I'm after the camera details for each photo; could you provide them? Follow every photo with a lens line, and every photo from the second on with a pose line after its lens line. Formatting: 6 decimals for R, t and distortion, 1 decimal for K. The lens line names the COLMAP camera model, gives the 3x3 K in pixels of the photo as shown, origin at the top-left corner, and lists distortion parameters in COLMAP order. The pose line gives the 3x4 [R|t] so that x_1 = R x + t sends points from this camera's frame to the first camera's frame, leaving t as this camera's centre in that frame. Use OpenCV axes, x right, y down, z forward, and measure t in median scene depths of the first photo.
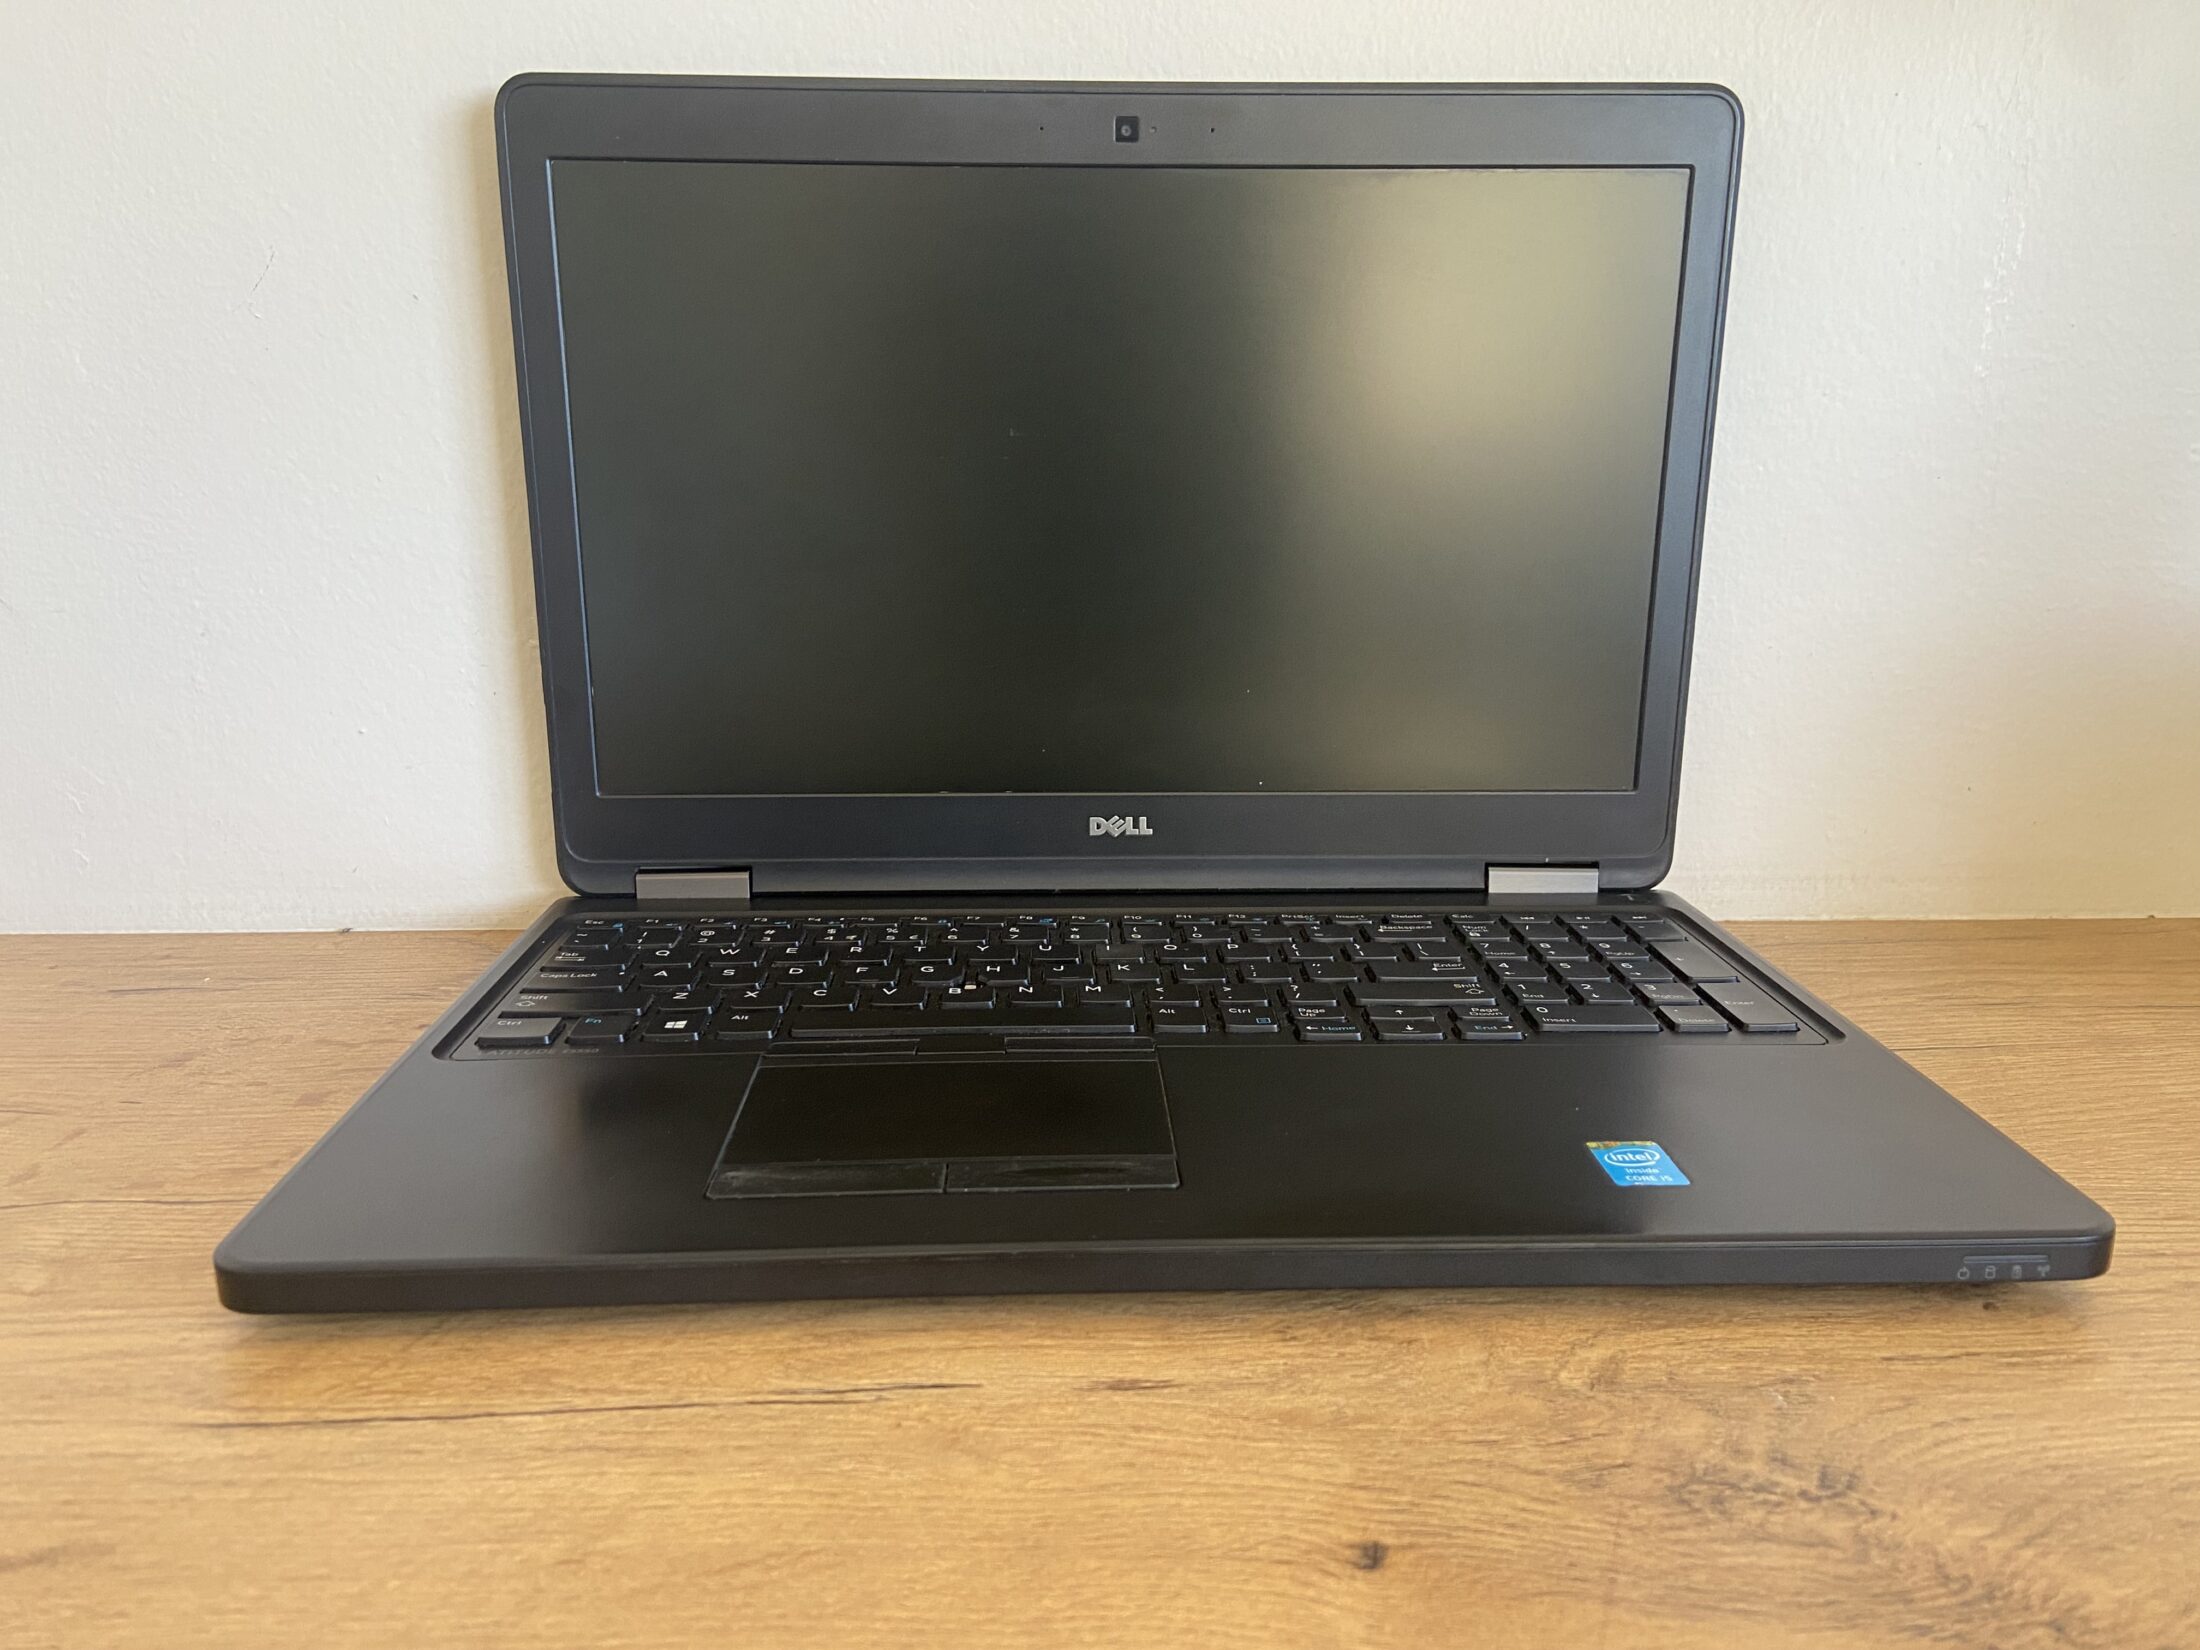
lens RADIAL K [[1657.5, 0, 1100.0], [0, 1657.5, 825.0], [0, 0, 1]] dist [0.126746, -0.166460]
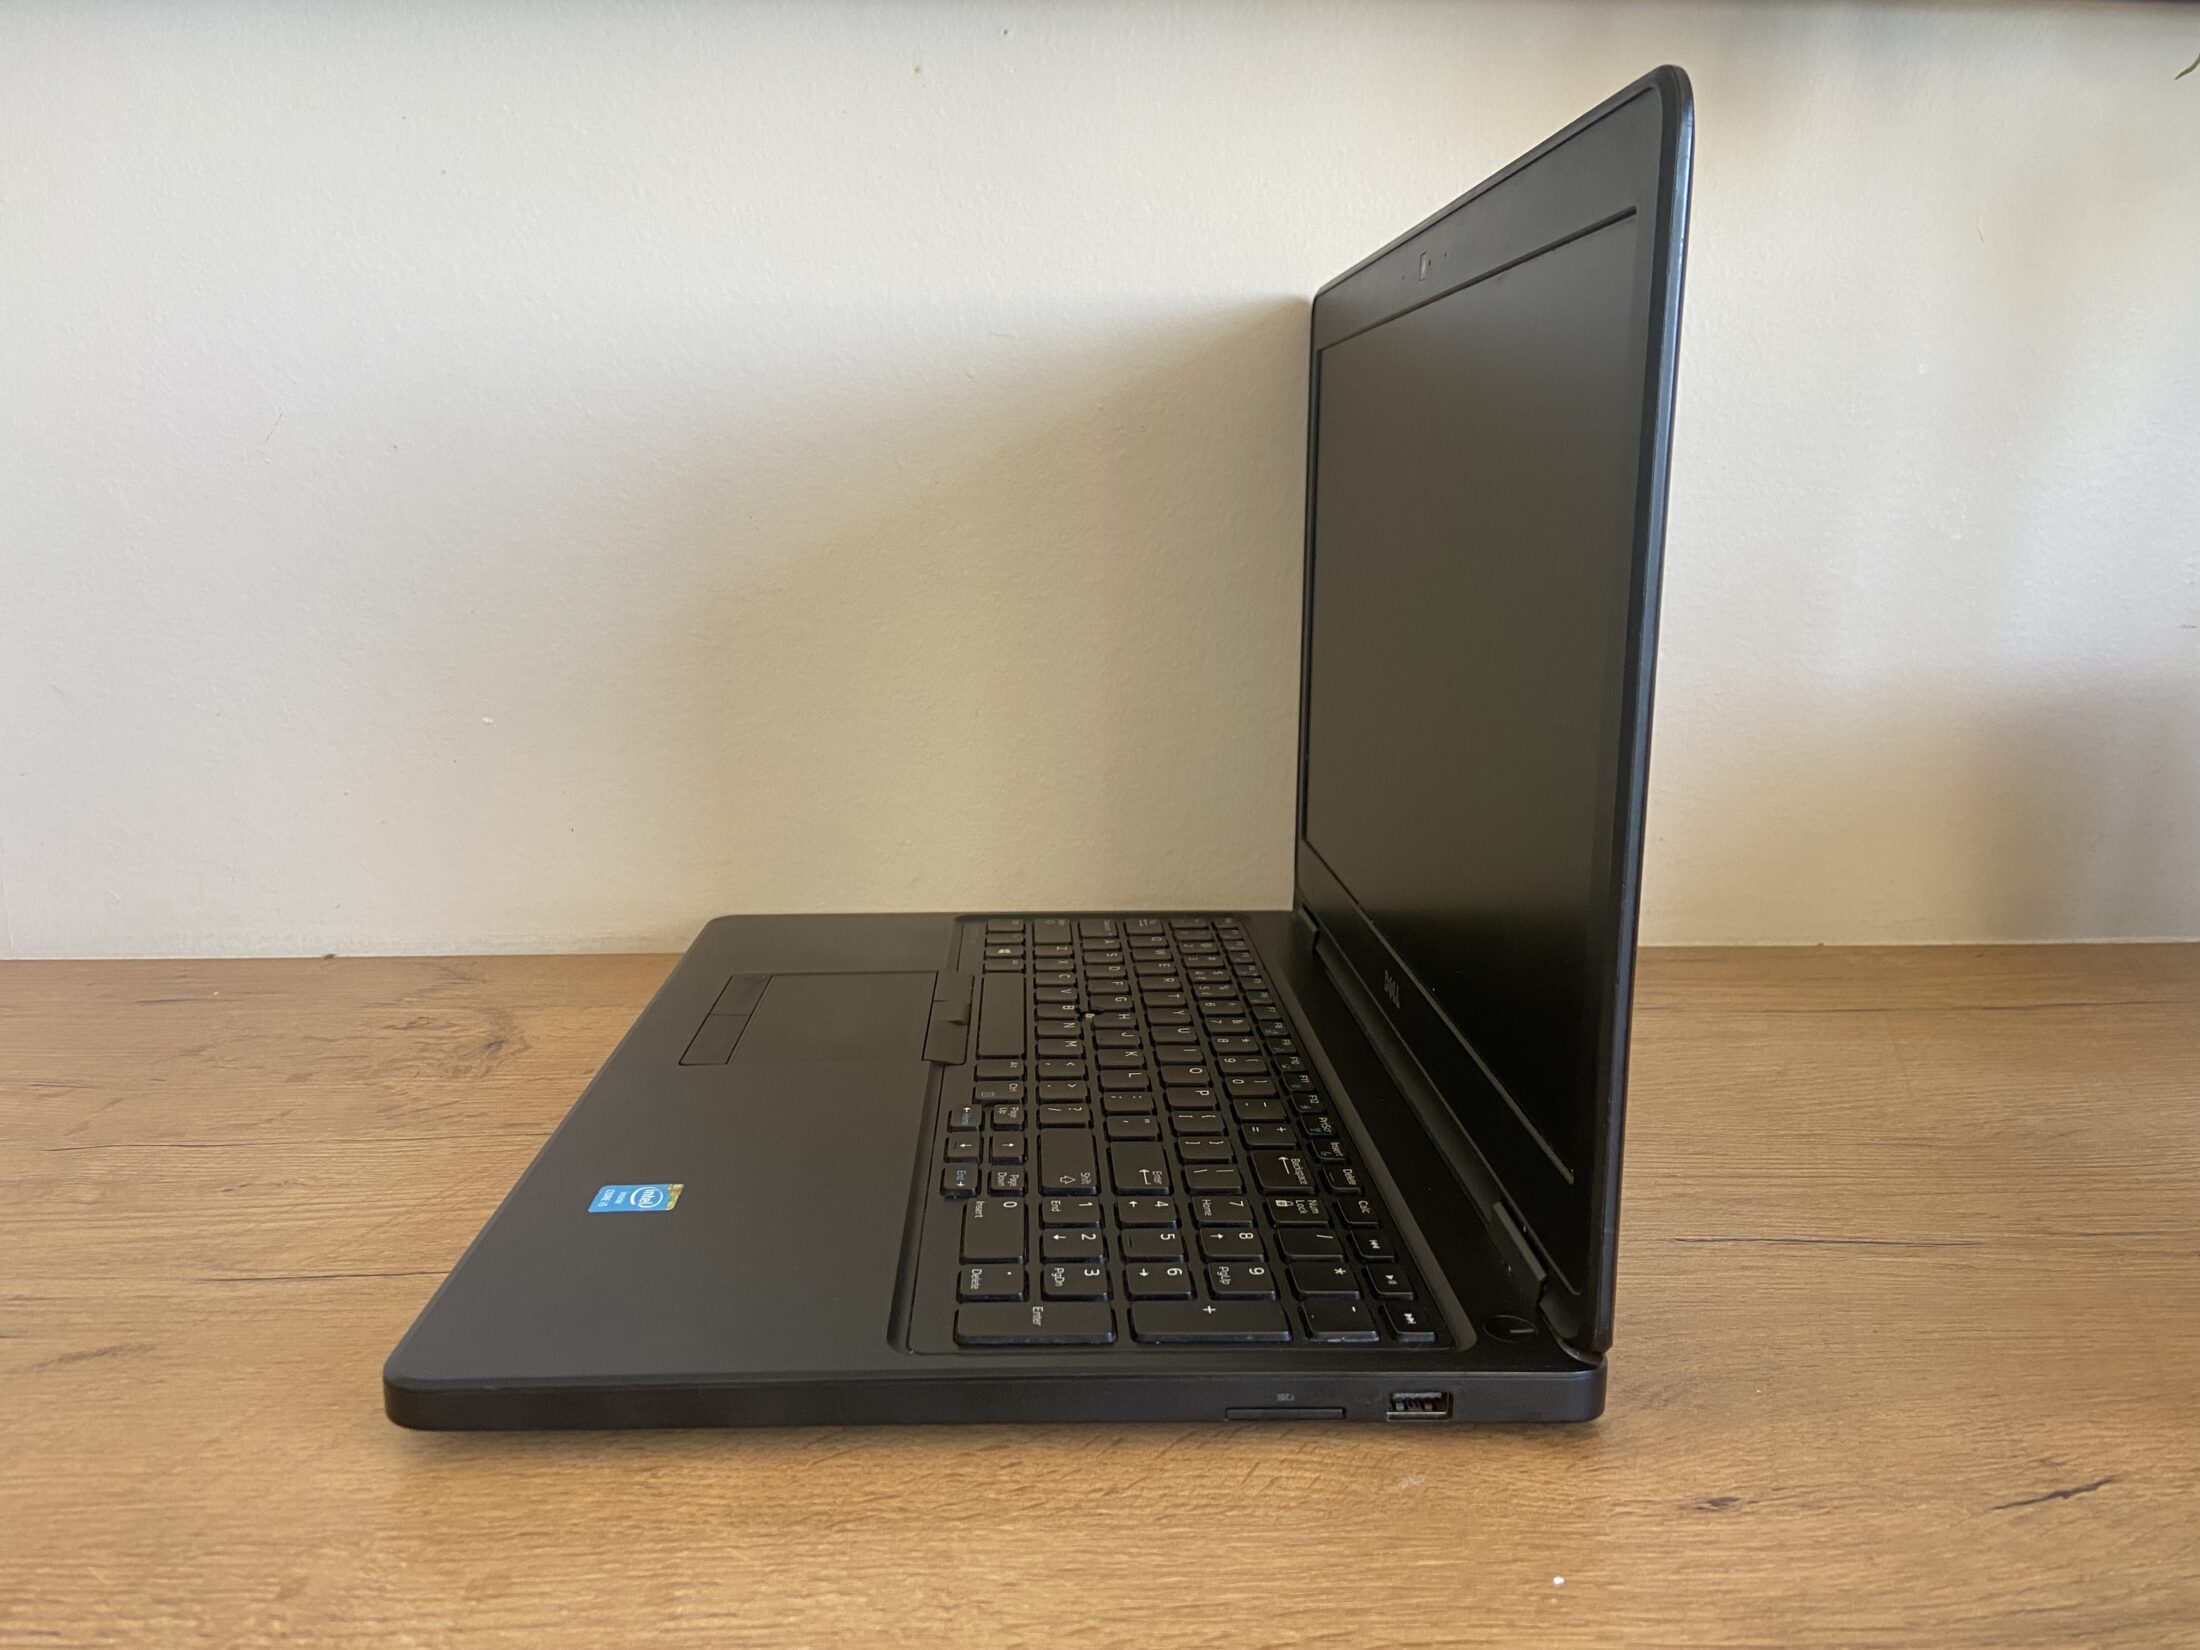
lens RADIAL K [[1663.7, 0, 1100.0], [0, 1663.7, 825.0], [0, 0, 1]] dist [0.126228, -0.172698]
pose [[0.999999, -0.000775, 0.001275, 0.199568], [0.000826, 0.999169, -0.040750, 0.033775], [-0.001242, 0.040751, 0.999169, -0.419893]]
